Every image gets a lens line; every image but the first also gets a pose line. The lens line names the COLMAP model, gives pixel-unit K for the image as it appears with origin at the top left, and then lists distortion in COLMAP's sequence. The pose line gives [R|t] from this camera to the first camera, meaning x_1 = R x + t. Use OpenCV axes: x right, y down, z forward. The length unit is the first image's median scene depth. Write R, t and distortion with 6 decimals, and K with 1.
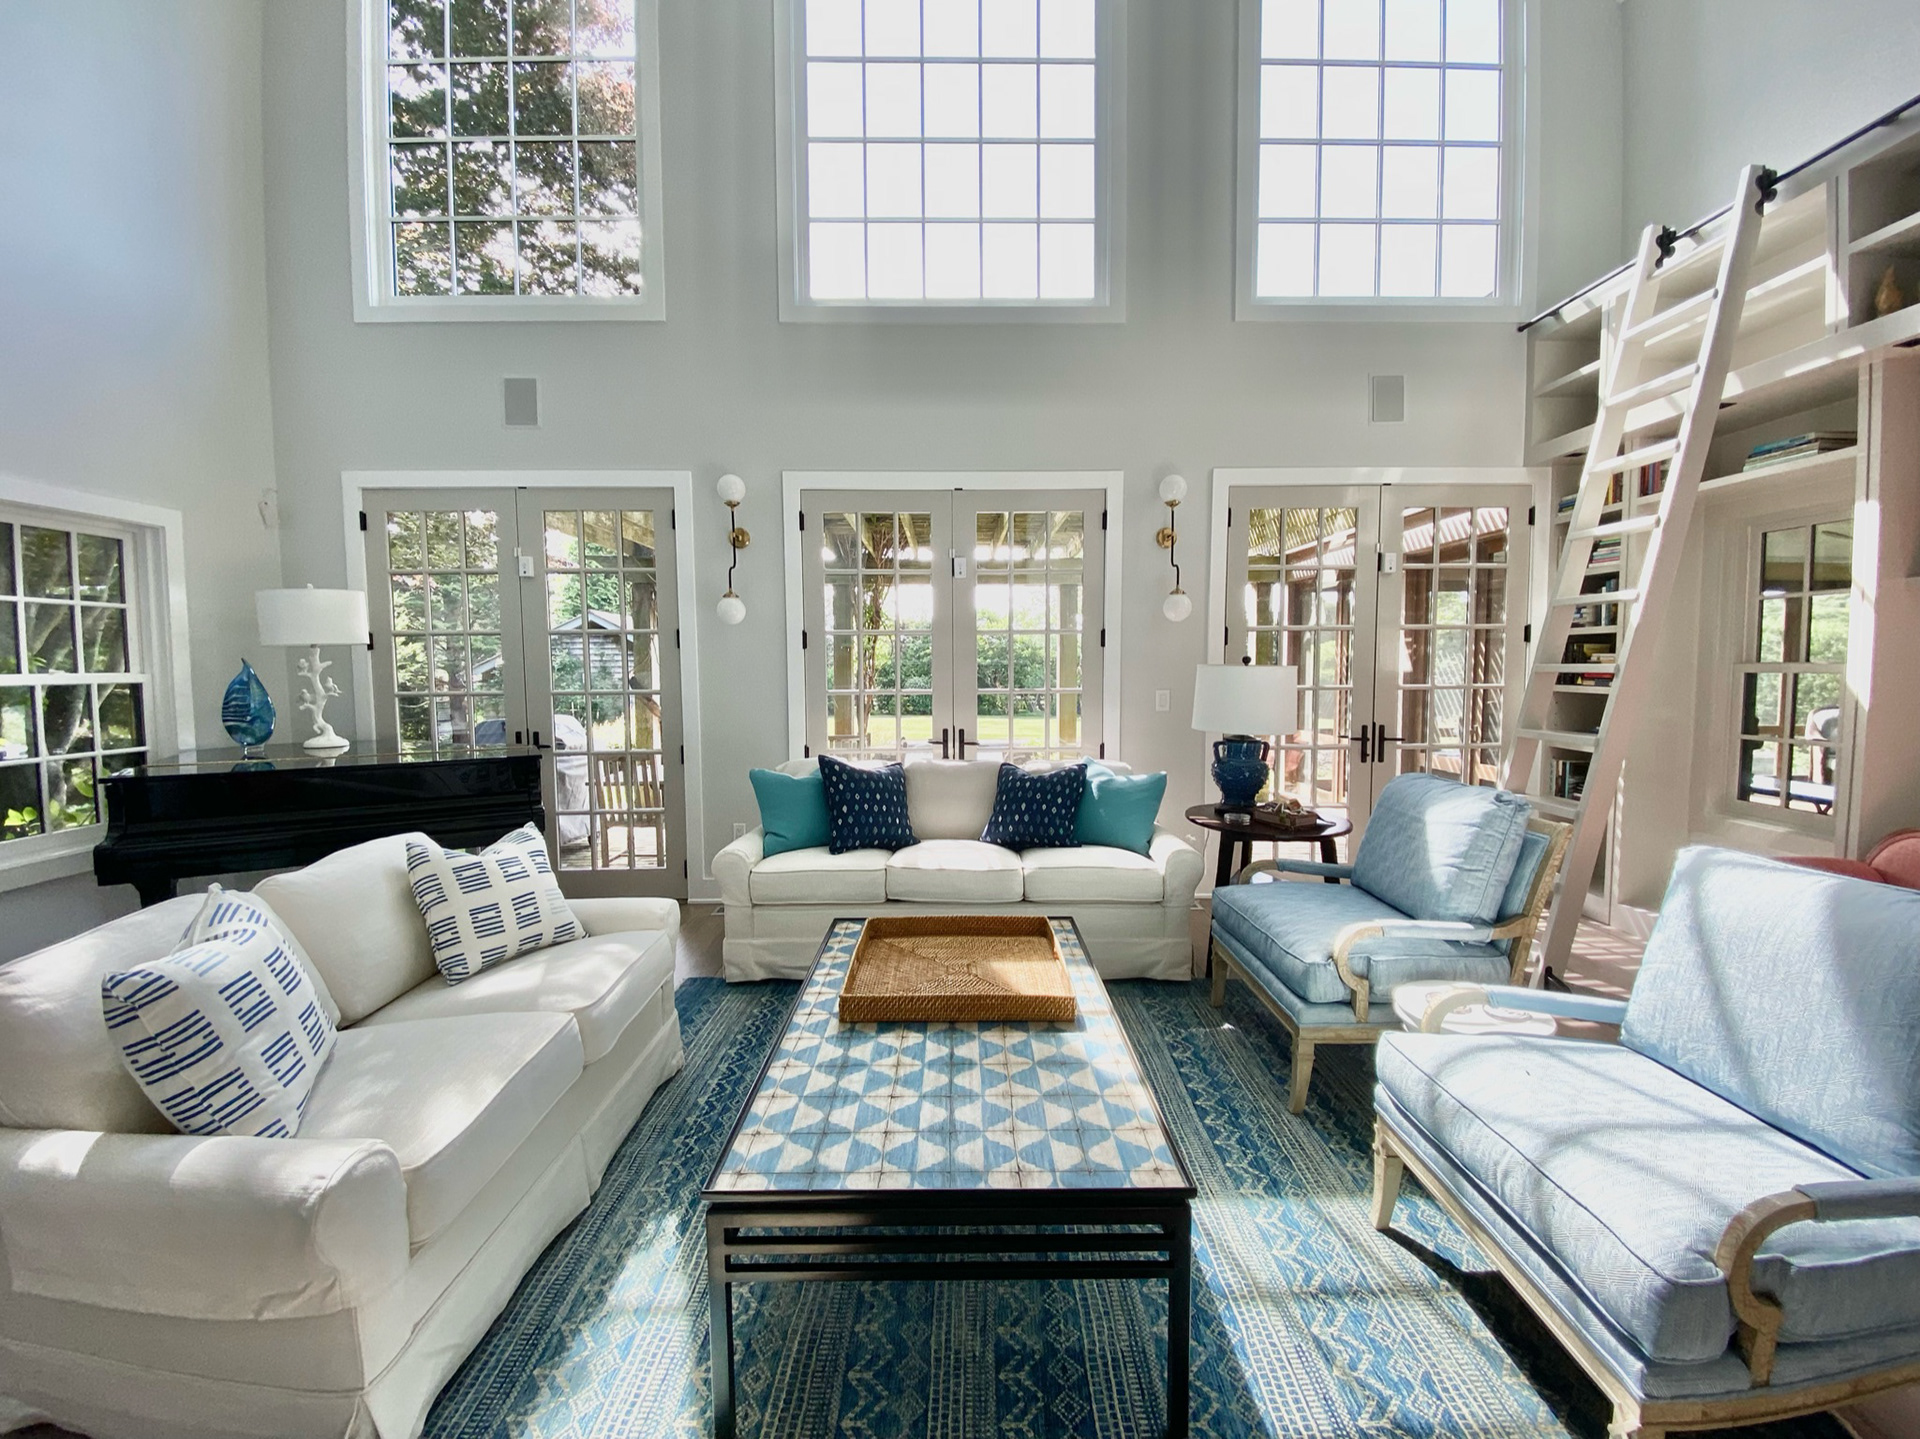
lens RADIAL K [[782.3, 0, 962.0], [0, 782.3, 710.8], [0, 0, 1]] dist [-0.001181, -0.000084]
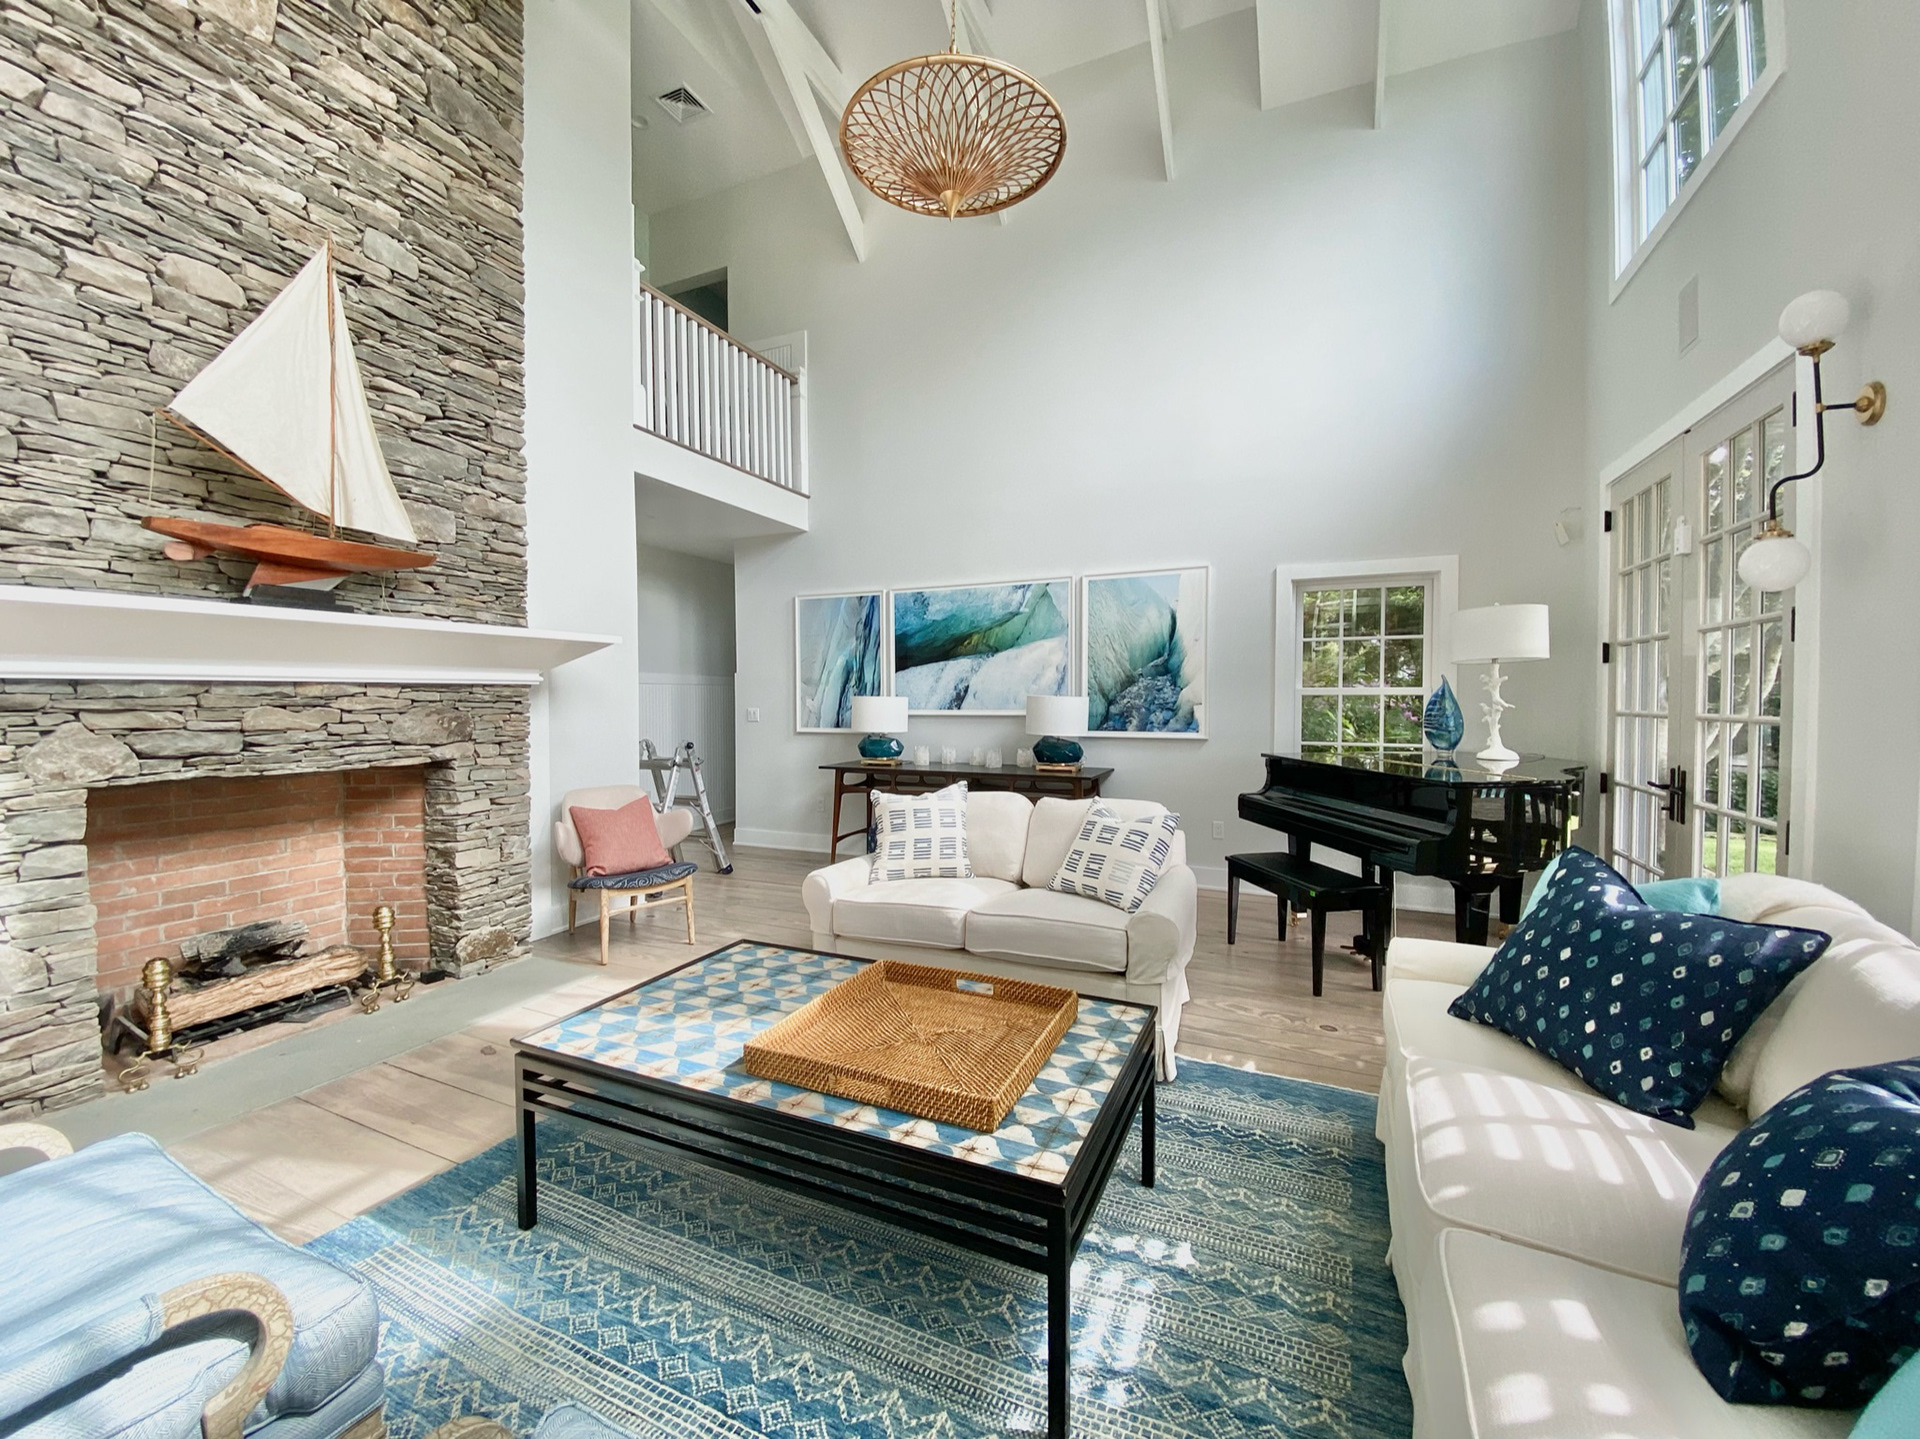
lens RADIAL K [[782.3, 0, 957.4], [0, 782.3, 708.2], [0, 0, 1]] dist [-0.001181, -0.000084]
pose [[-0.420408, 0.022075, -0.907067, 0.448521], [-0.051044, 0.997545, 0.047935, -0.036040], [0.905898, 0.066453, -0.418249, 0.831421]]
